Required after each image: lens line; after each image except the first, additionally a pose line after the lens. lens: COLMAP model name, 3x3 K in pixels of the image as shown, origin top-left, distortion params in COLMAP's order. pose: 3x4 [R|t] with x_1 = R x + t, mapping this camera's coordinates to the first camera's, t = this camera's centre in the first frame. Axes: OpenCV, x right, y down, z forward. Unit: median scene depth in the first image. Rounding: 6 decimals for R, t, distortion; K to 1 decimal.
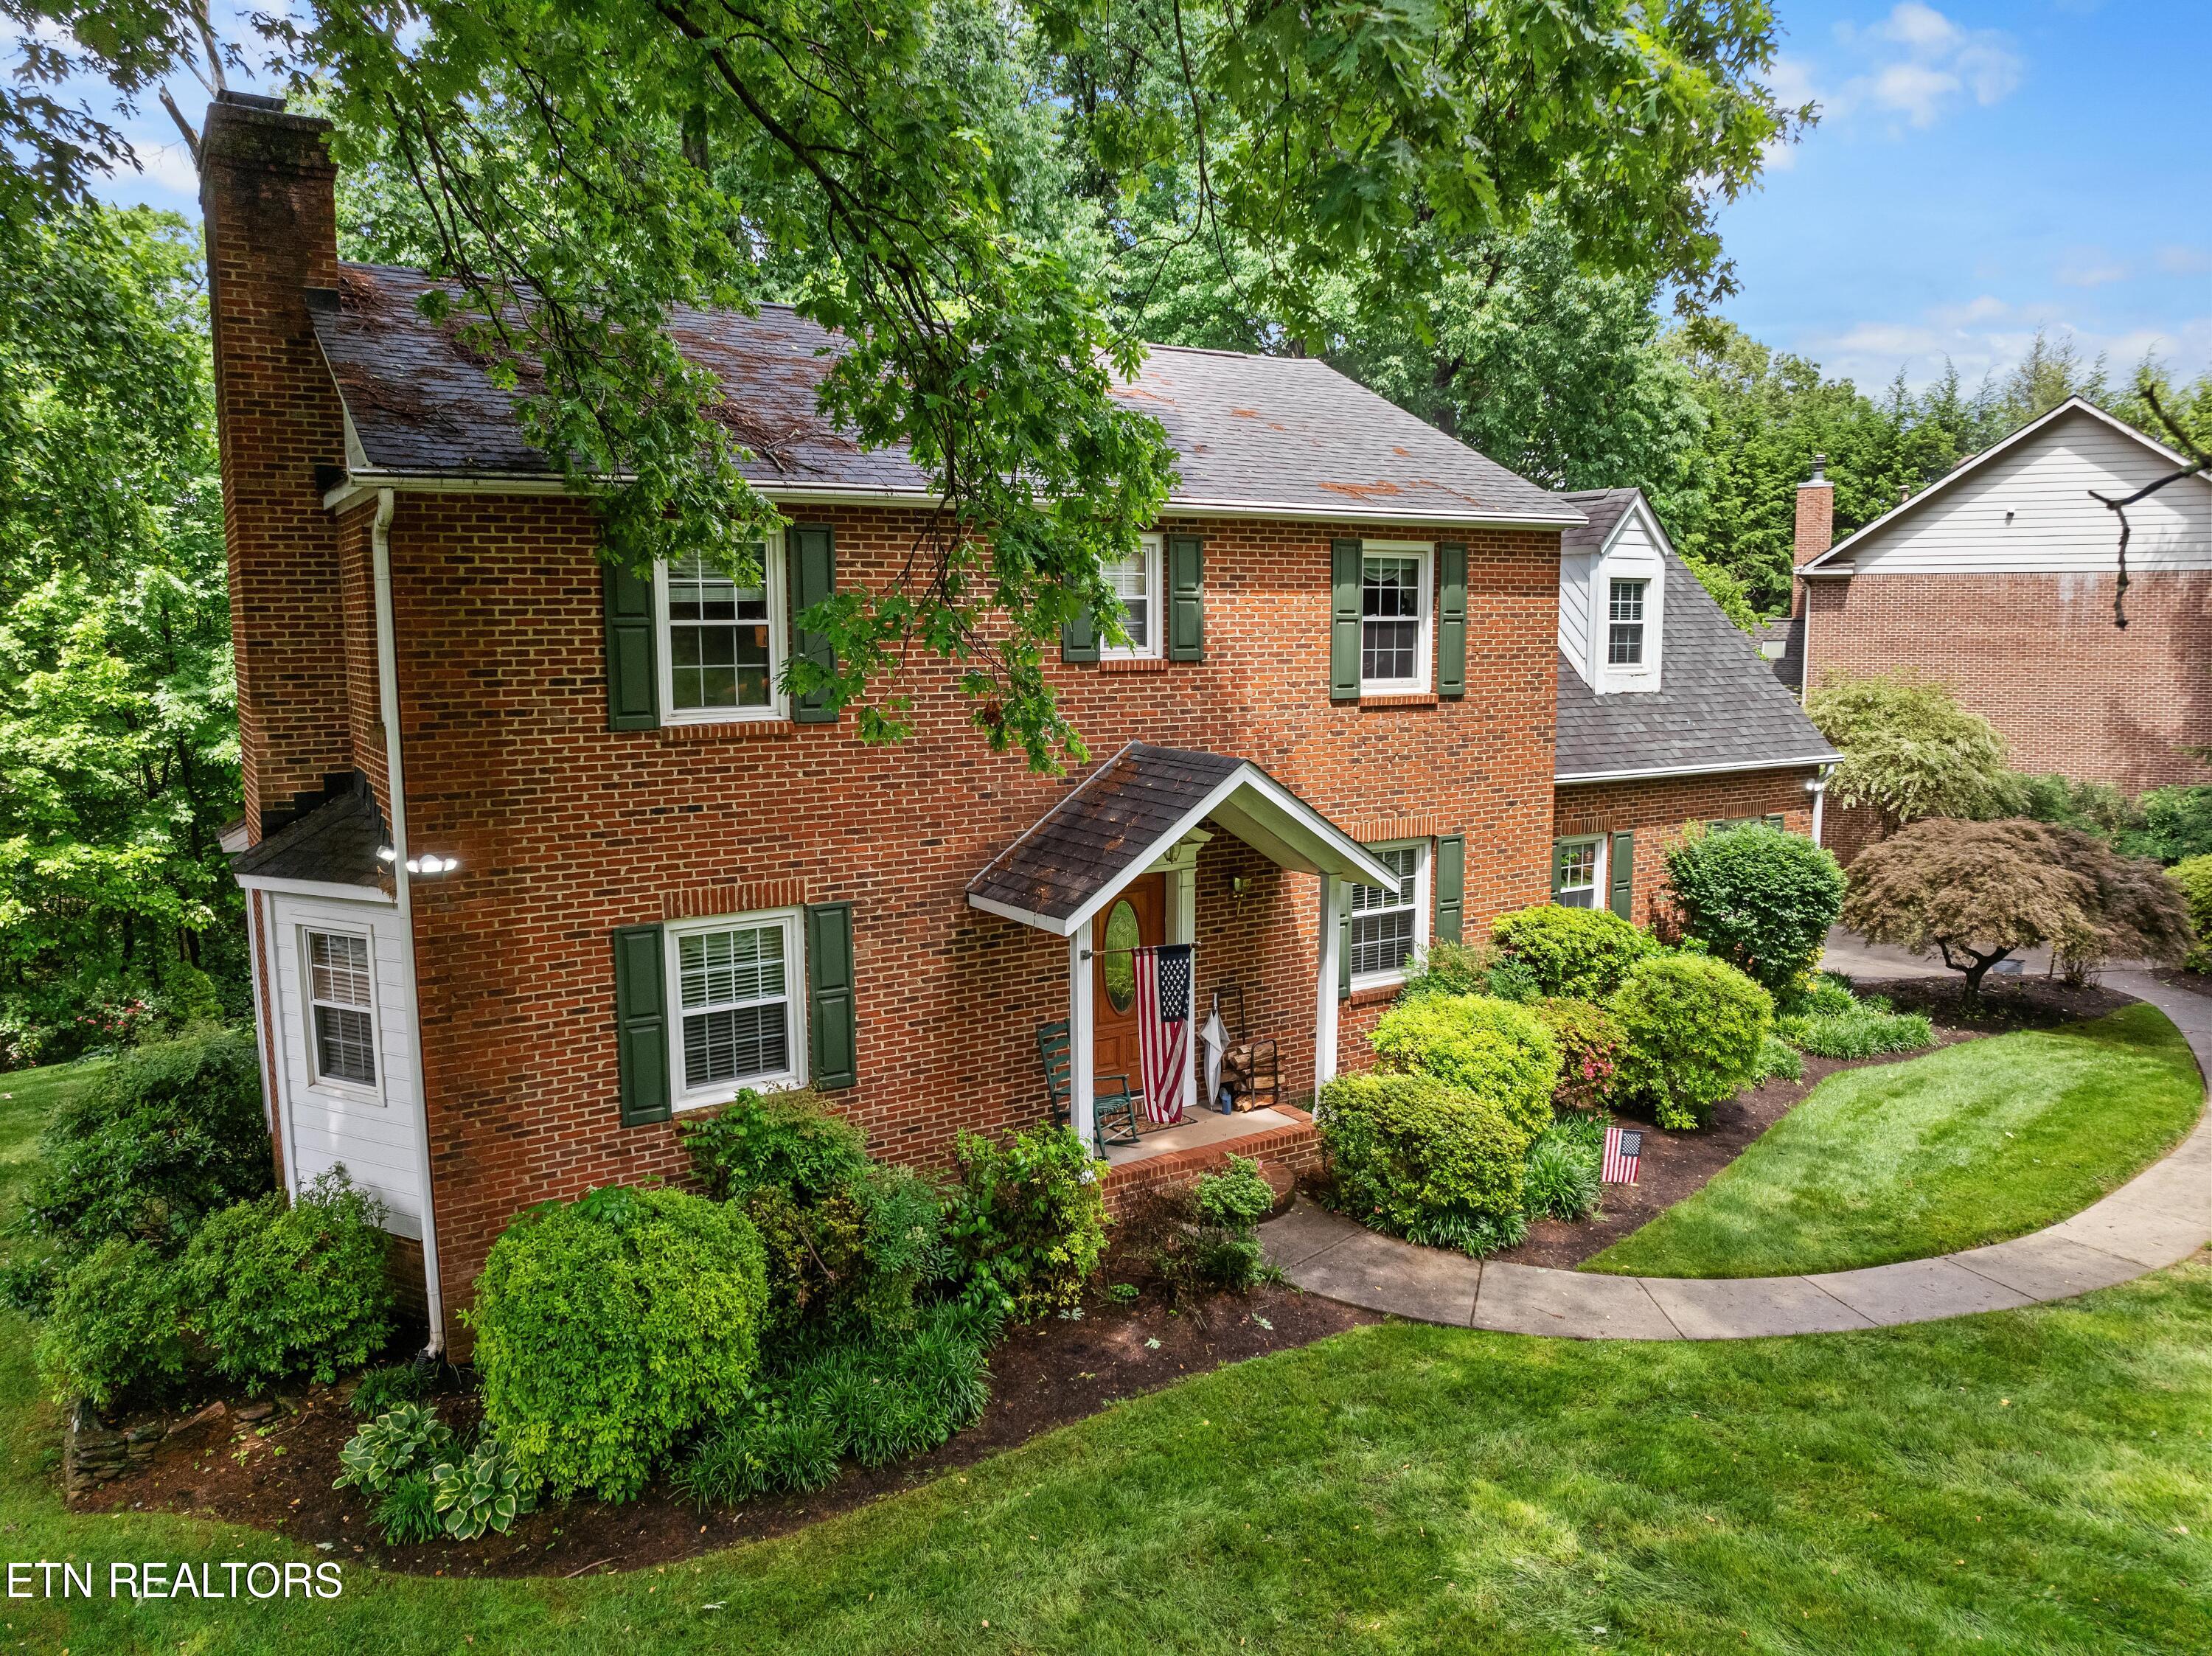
lens RADIAL K [[1540.3, 0, 1106.0], [0, 1540.3, 828.0], [0, 0, 1]] dist [-0.001603, -0.006446]
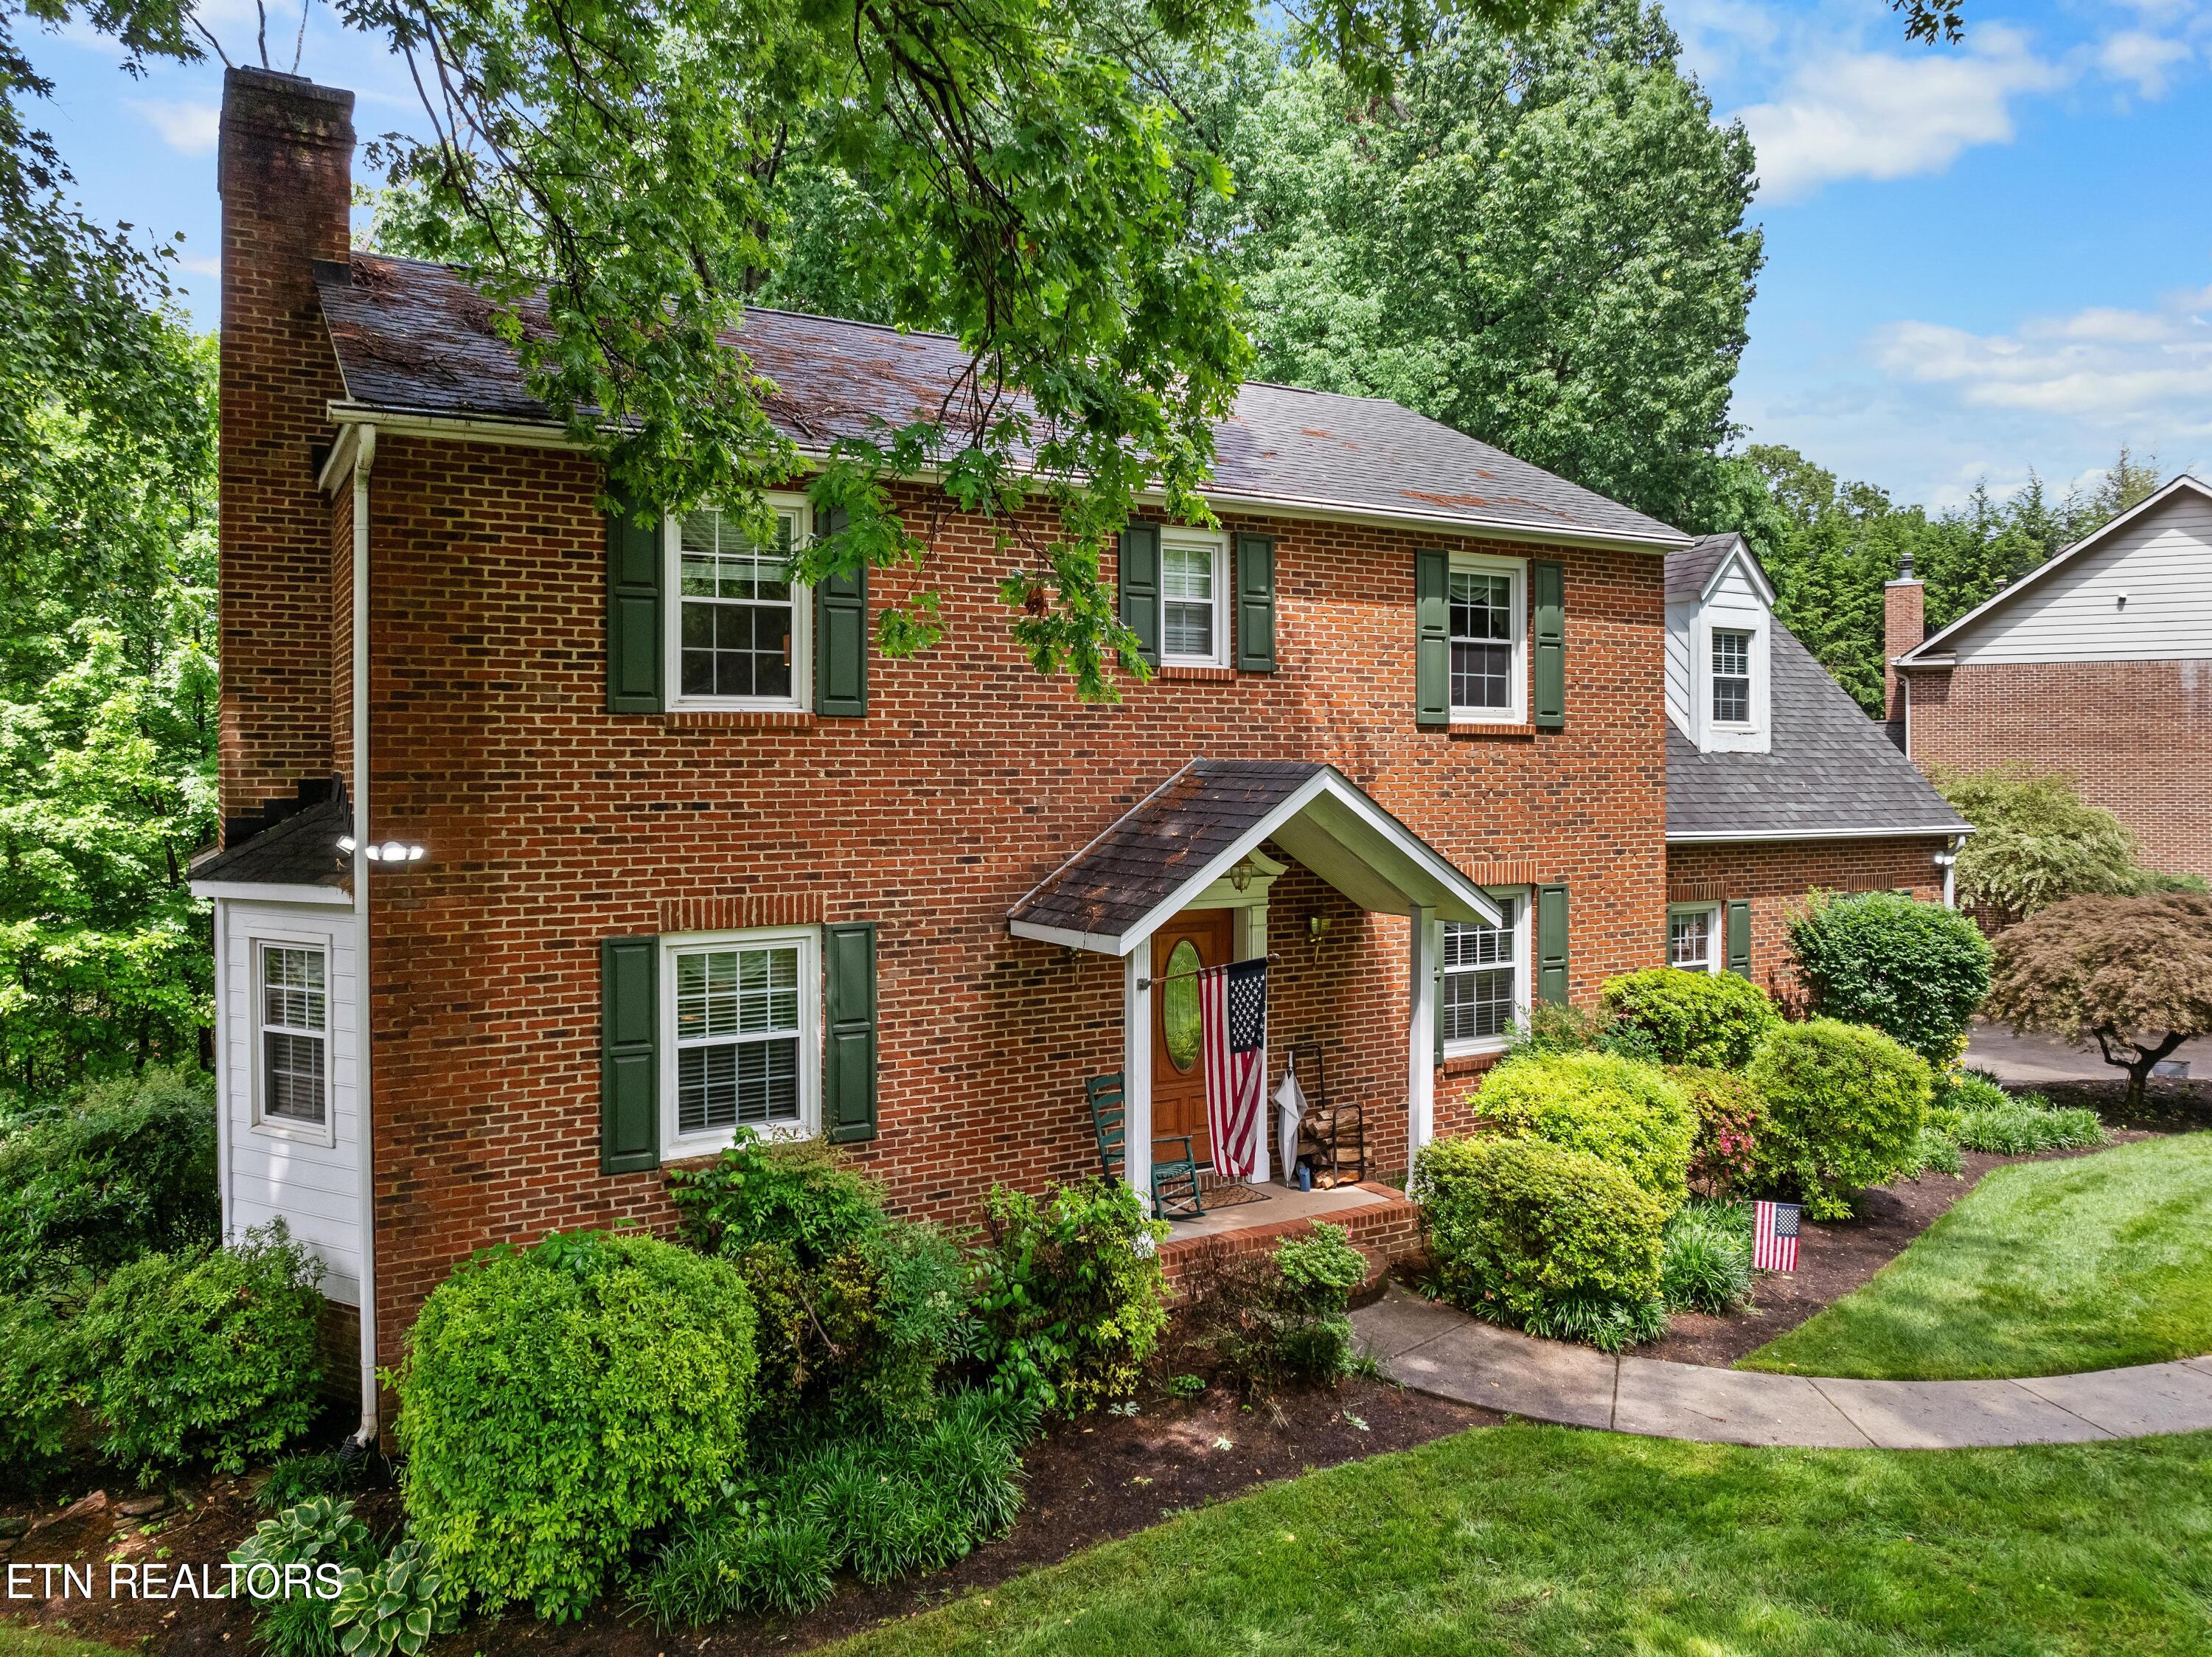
lens RADIAL K [[1563.3, 0, 1111.3], [0, 1563.3, 779.7], [0, 0, 1]] dist [-0.018535, 0.012807]
pose [[0.999452, 0.004053, -0.032846, -0.002865], [-0.008156, 0.992026, -0.125771, 0.077868], [0.032074, 0.125970, 0.991515, 0.113651]]
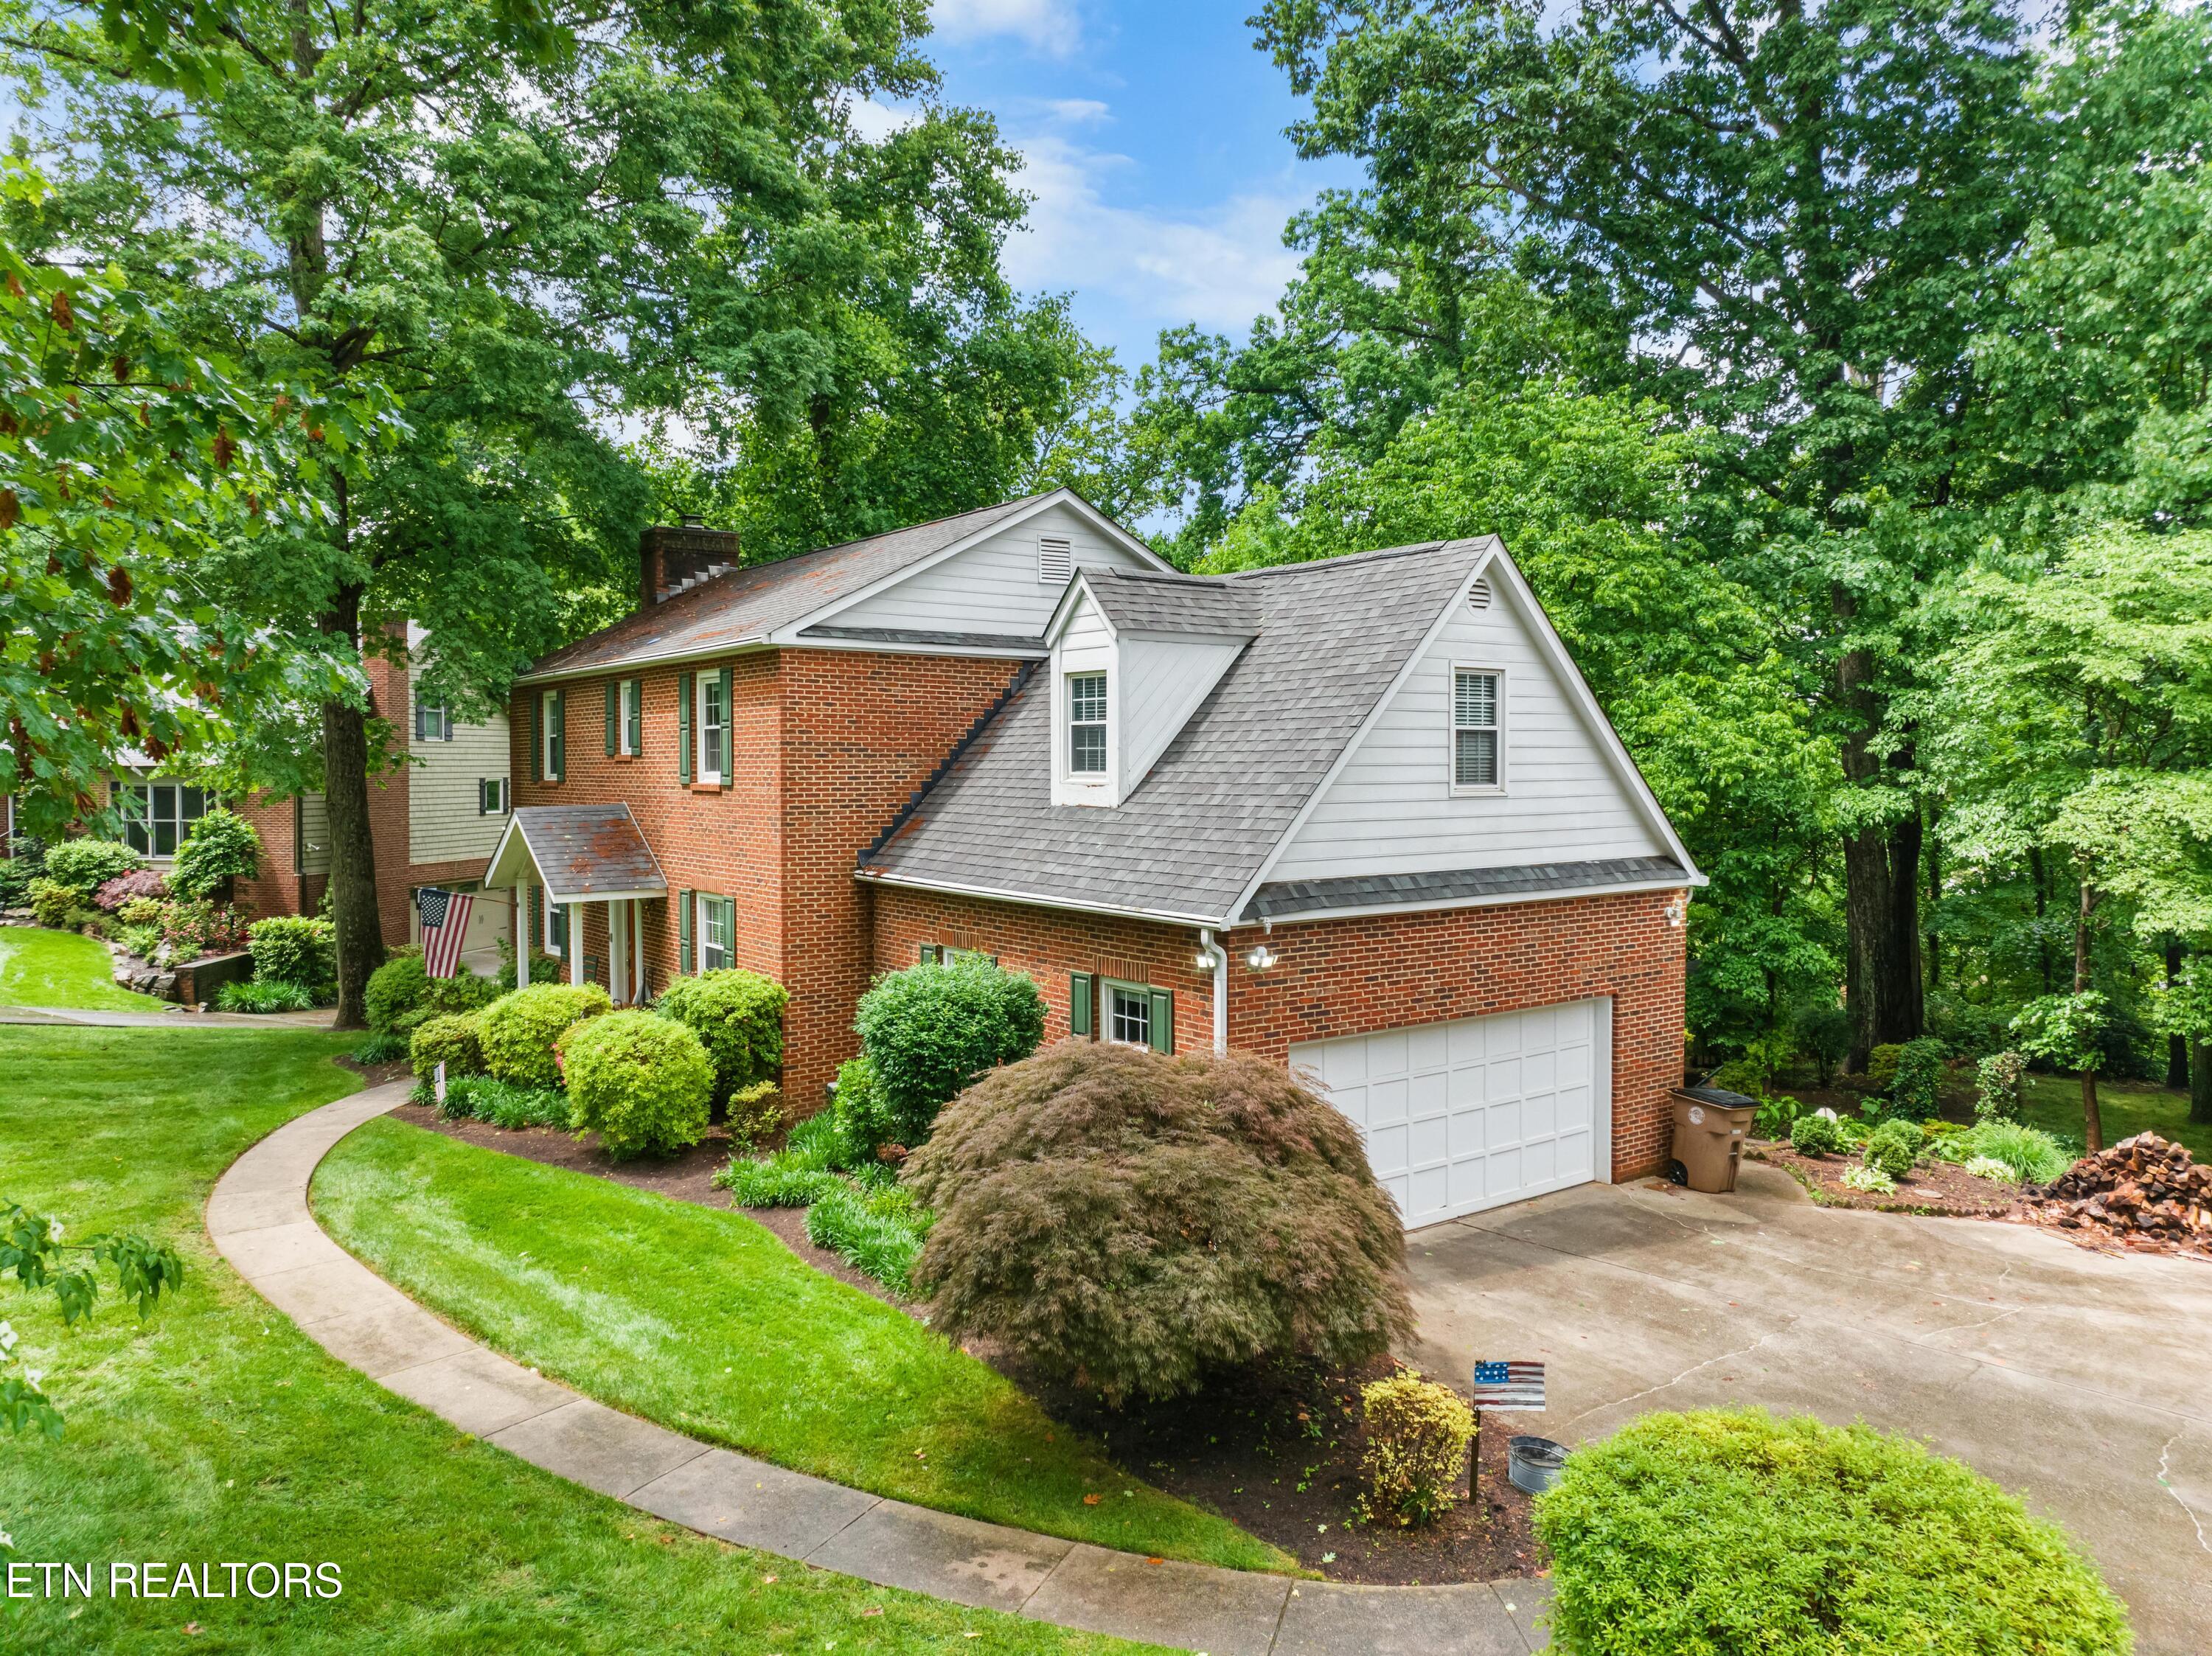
lens RADIAL K [[1598.3, 0, 1105.6], [0, 1598.3, 794.8], [0, 0, 1]] dist [-0.042229, 0.024173]
pose [[0.080316, 0.023617, -0.996490, 1.962778], [-0.131502, 0.991232, 0.012893, -0.172755], [0.988057, 0.130005, 0.082717, 1.518887]]
